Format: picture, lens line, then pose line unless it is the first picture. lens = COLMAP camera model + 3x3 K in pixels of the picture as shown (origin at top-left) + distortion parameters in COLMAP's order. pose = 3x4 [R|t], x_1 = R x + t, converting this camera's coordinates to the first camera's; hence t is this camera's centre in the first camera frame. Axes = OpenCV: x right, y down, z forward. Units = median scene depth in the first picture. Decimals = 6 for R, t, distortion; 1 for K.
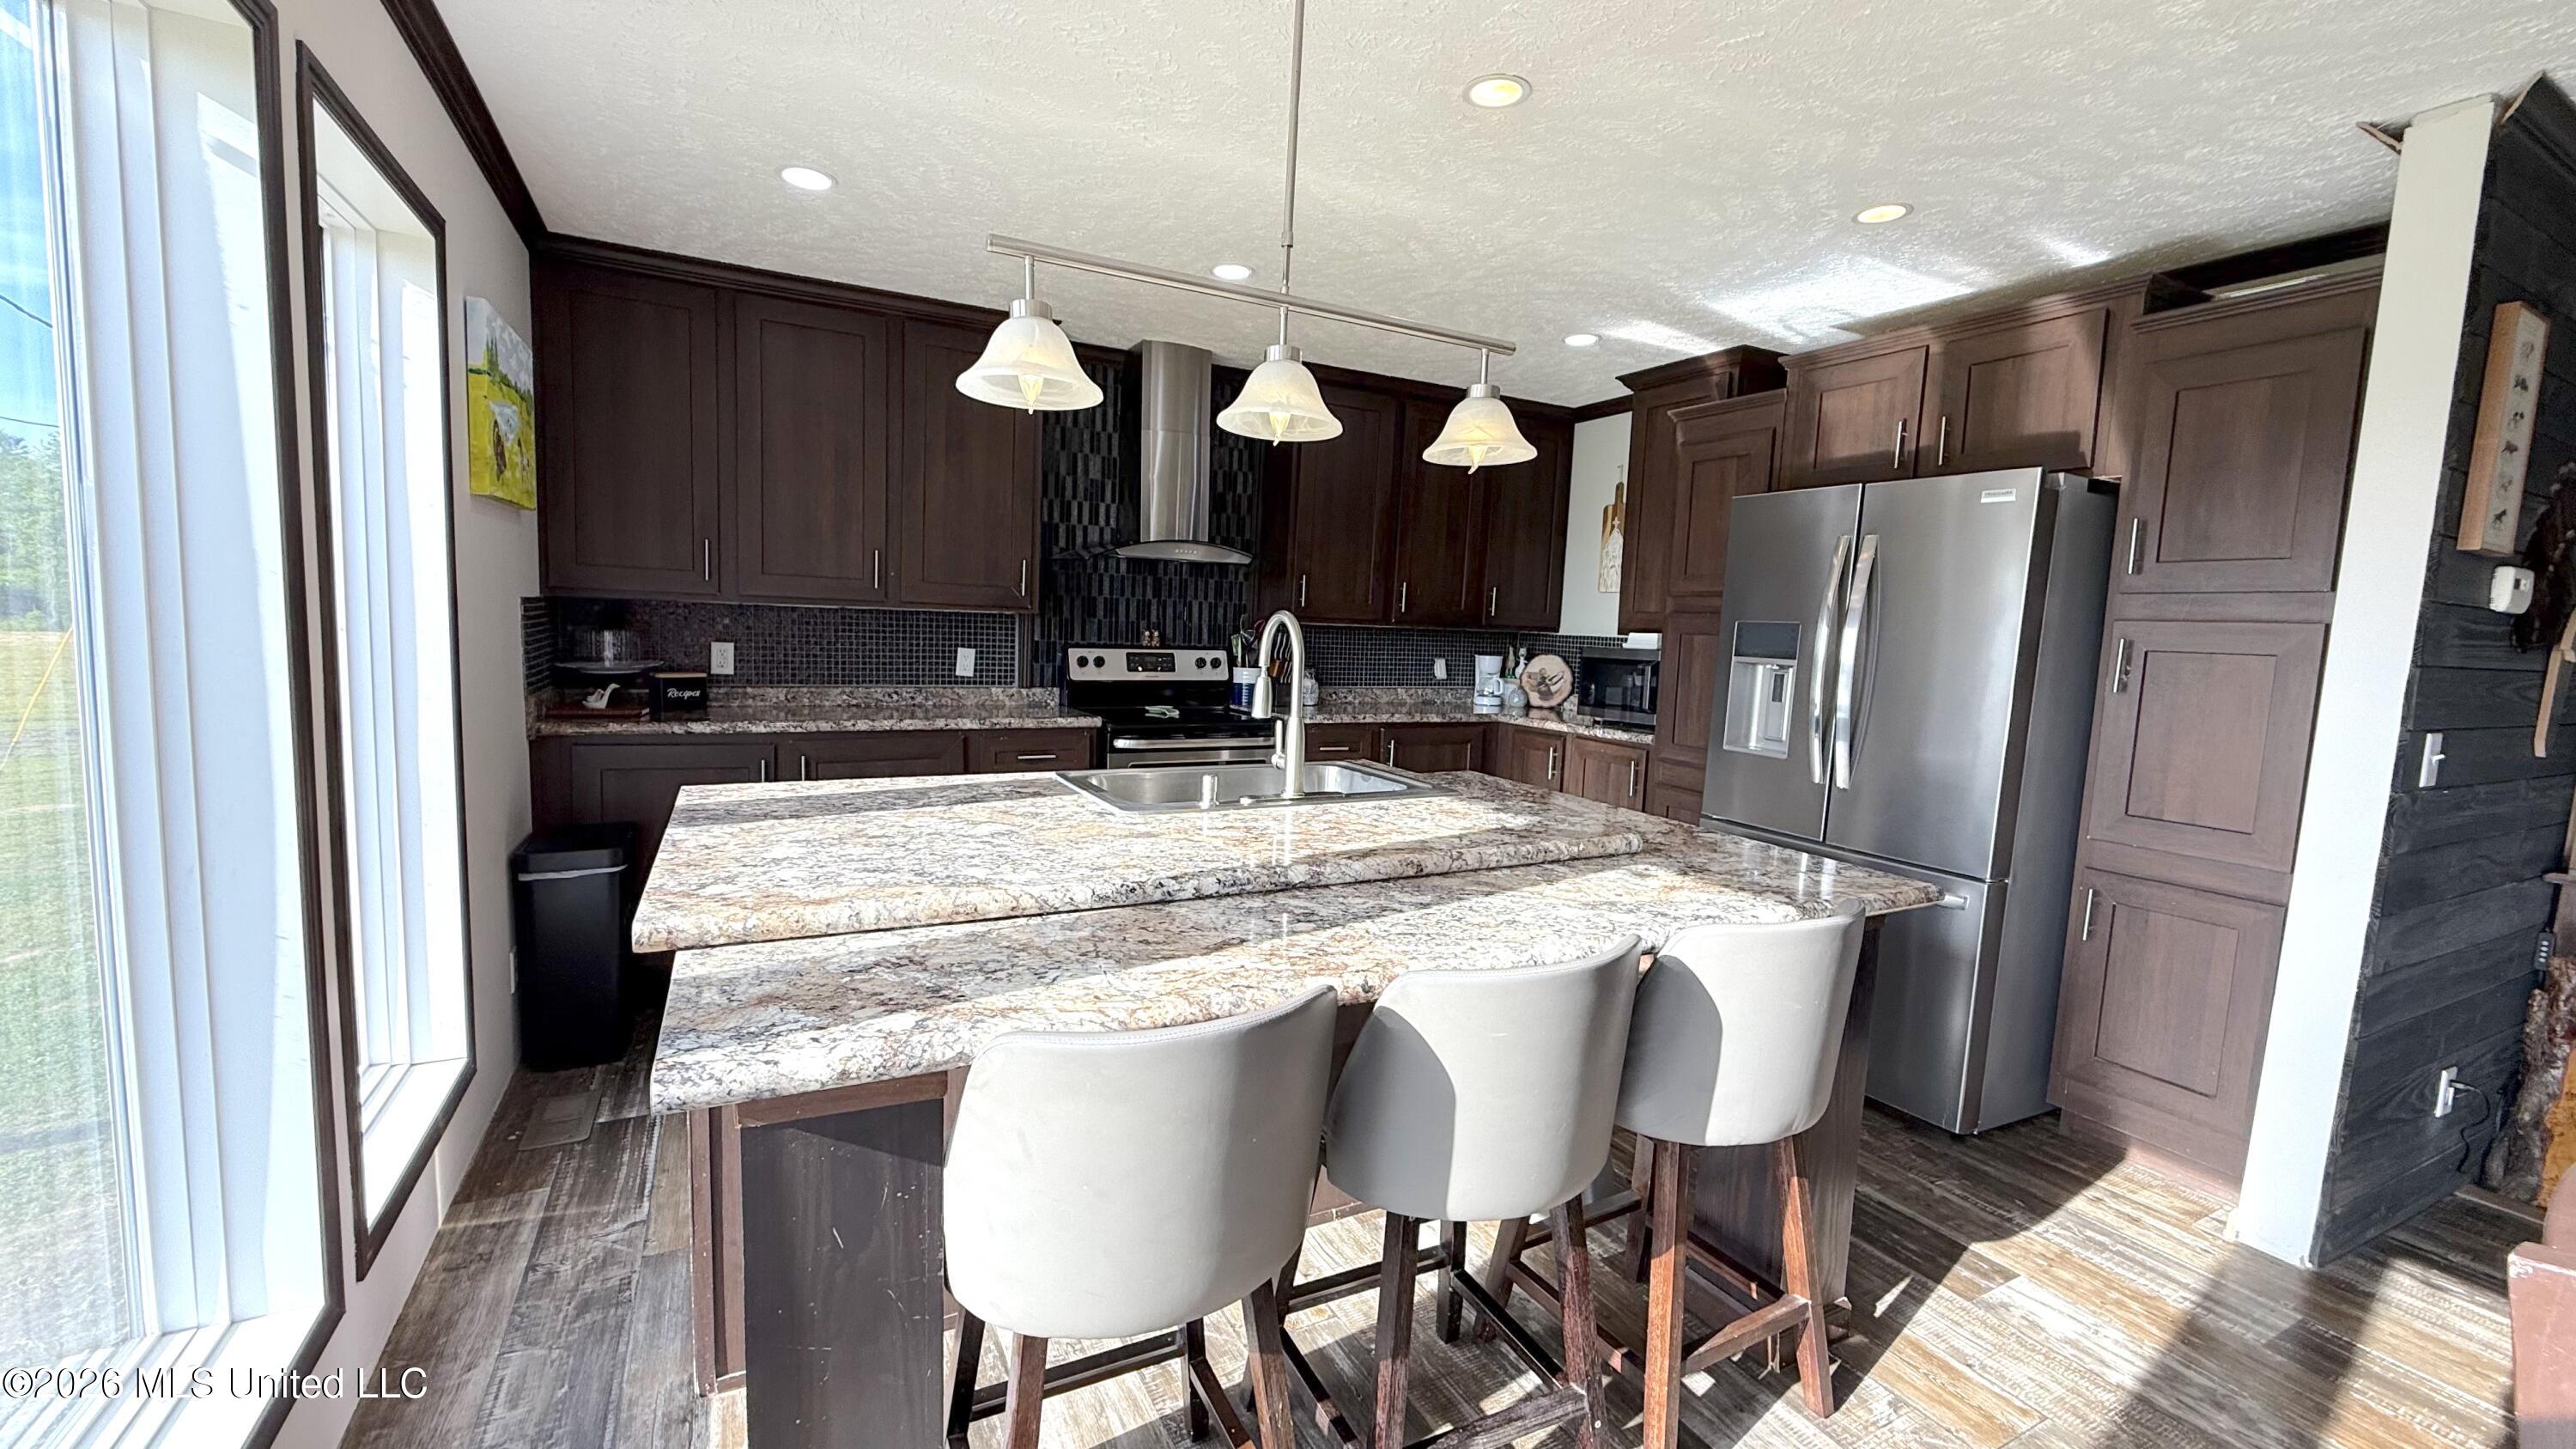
lens RADIAL K [[1022.0, 0, 1282.2], [0, 1022.0, 723.8], [0, 0, 1]] dist [0.000605, 0.000034]
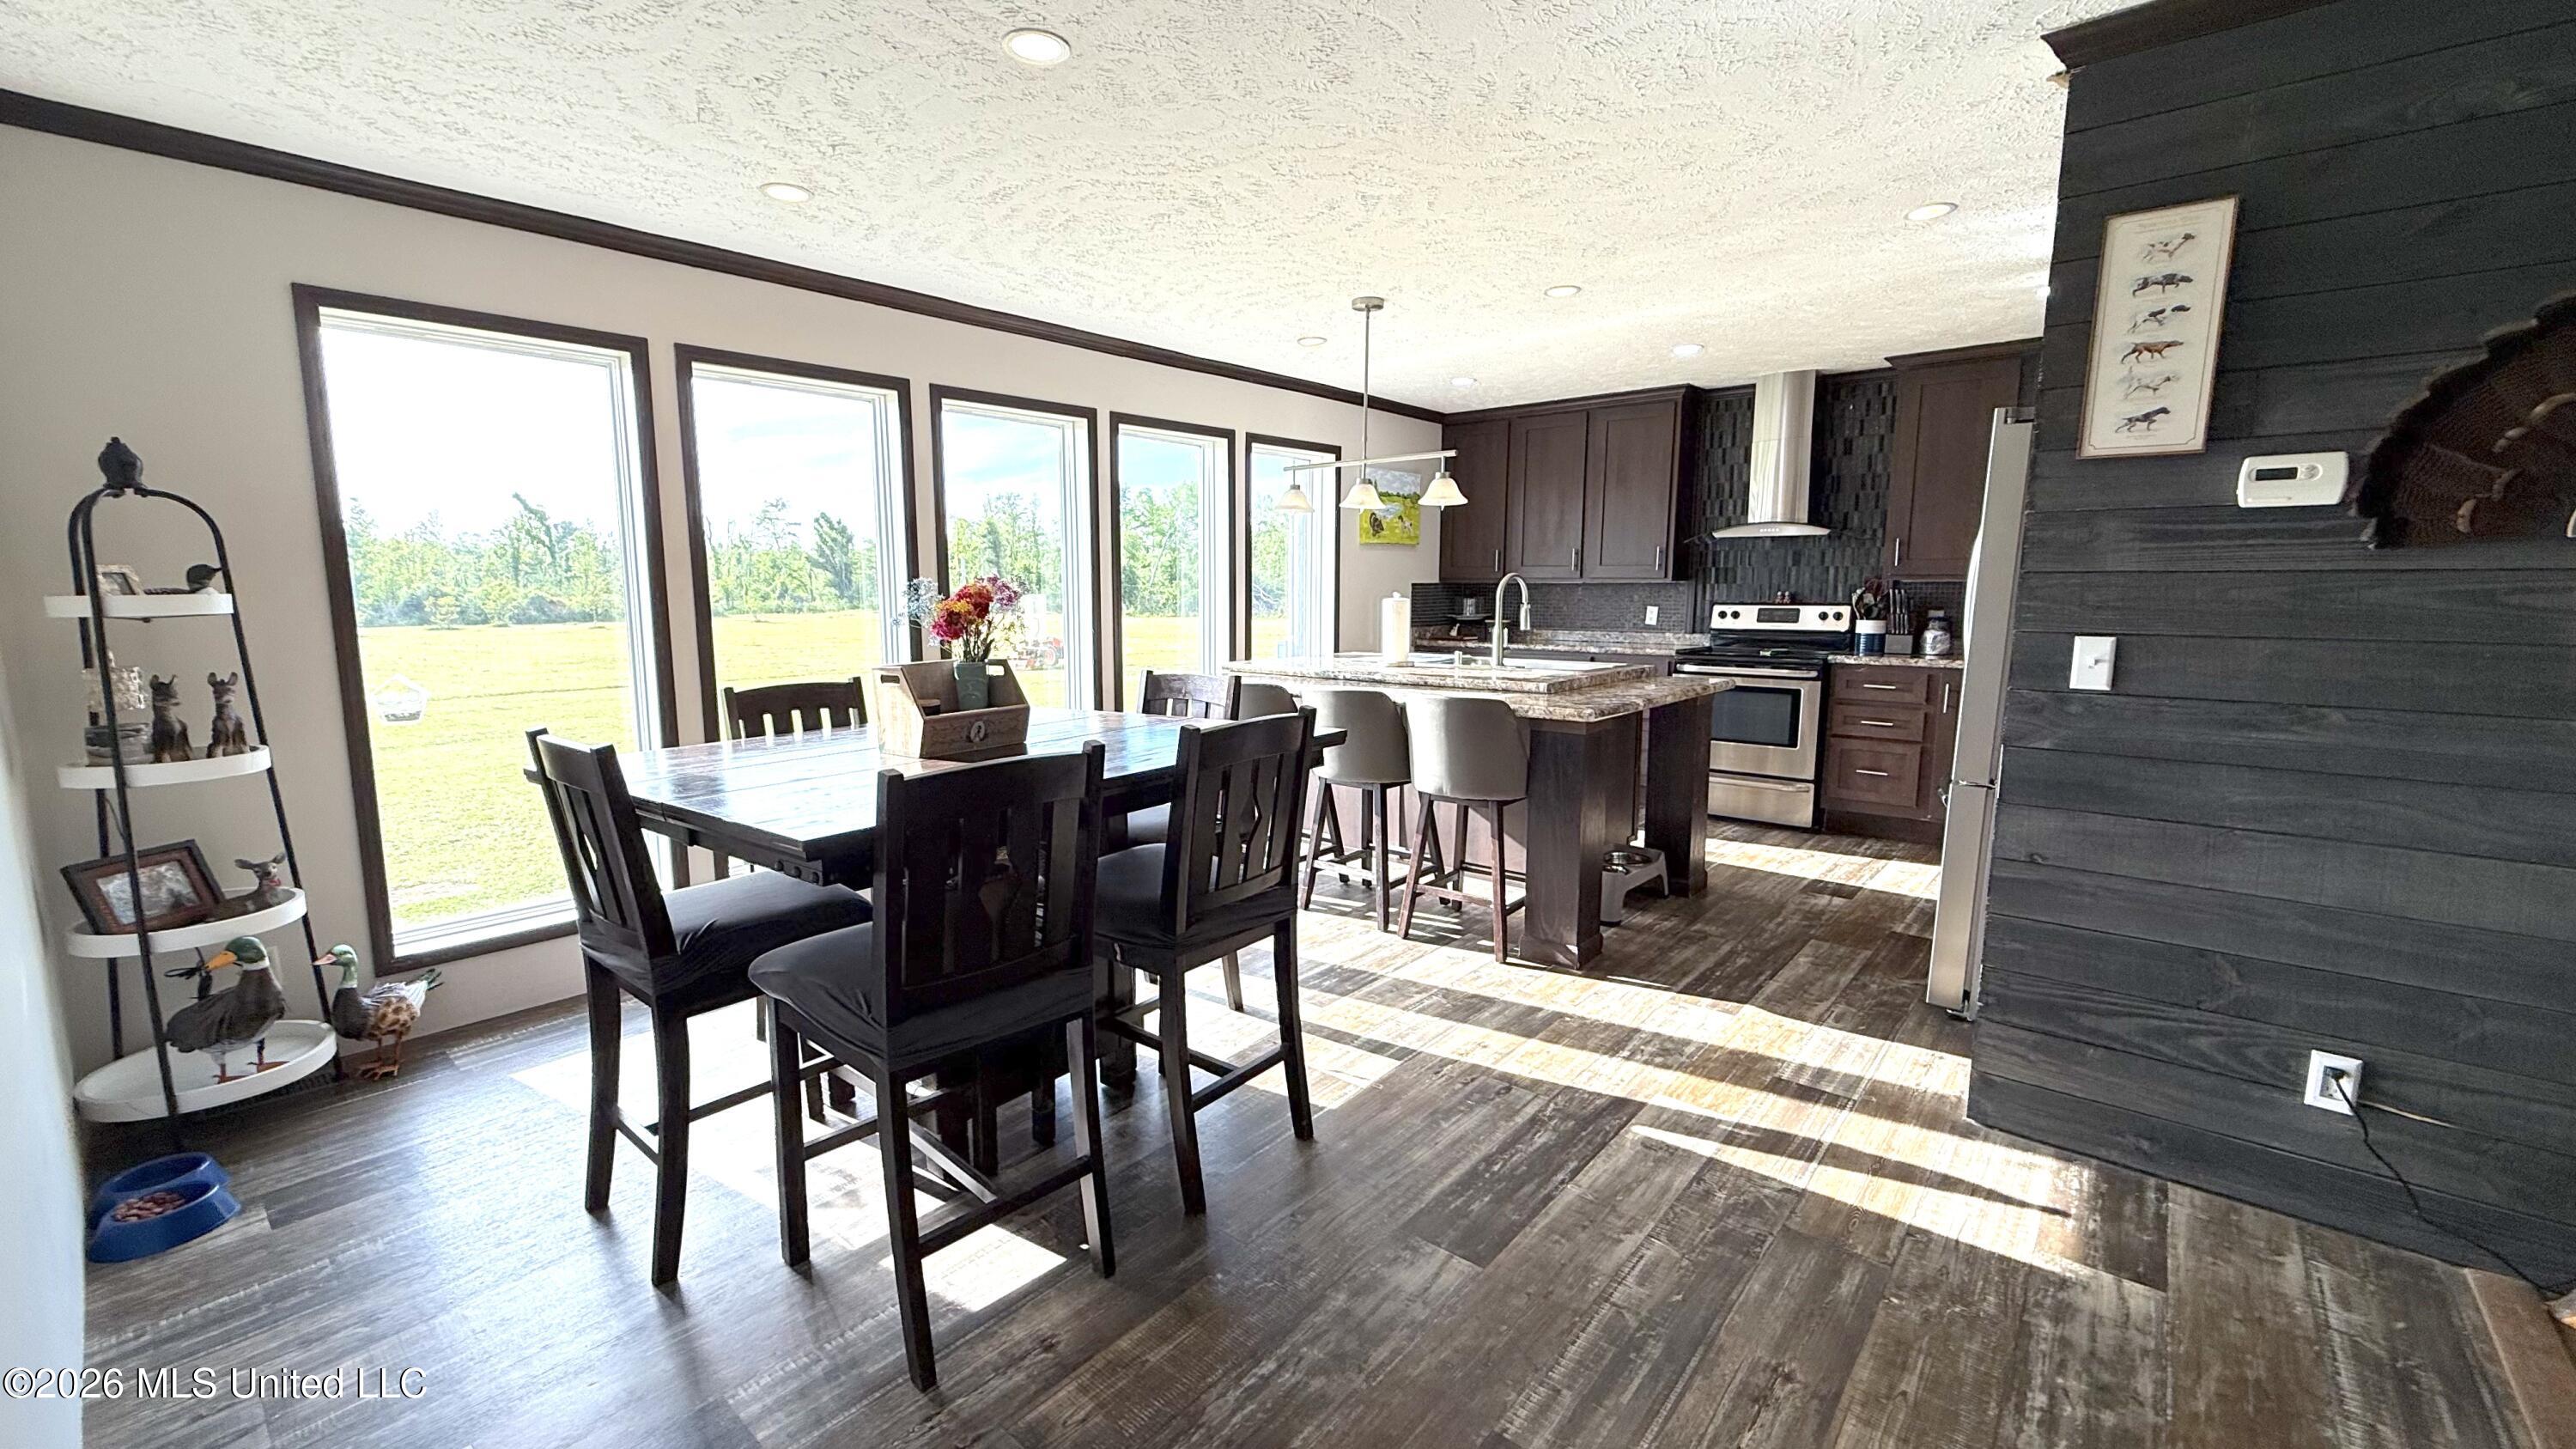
lens RADIAL K [[1022.0, 0, 1284.0], [0, 1022.0, 723.9], [0, 0, 1]] dist [0.000605, 0.000034]
pose [[0.366838, 0.085378, -0.926359, 0.901960], [-0.079319, 0.995024, 0.060296, 0.051301], [0.926897, 0.051359, 0.371785, -0.065250]]
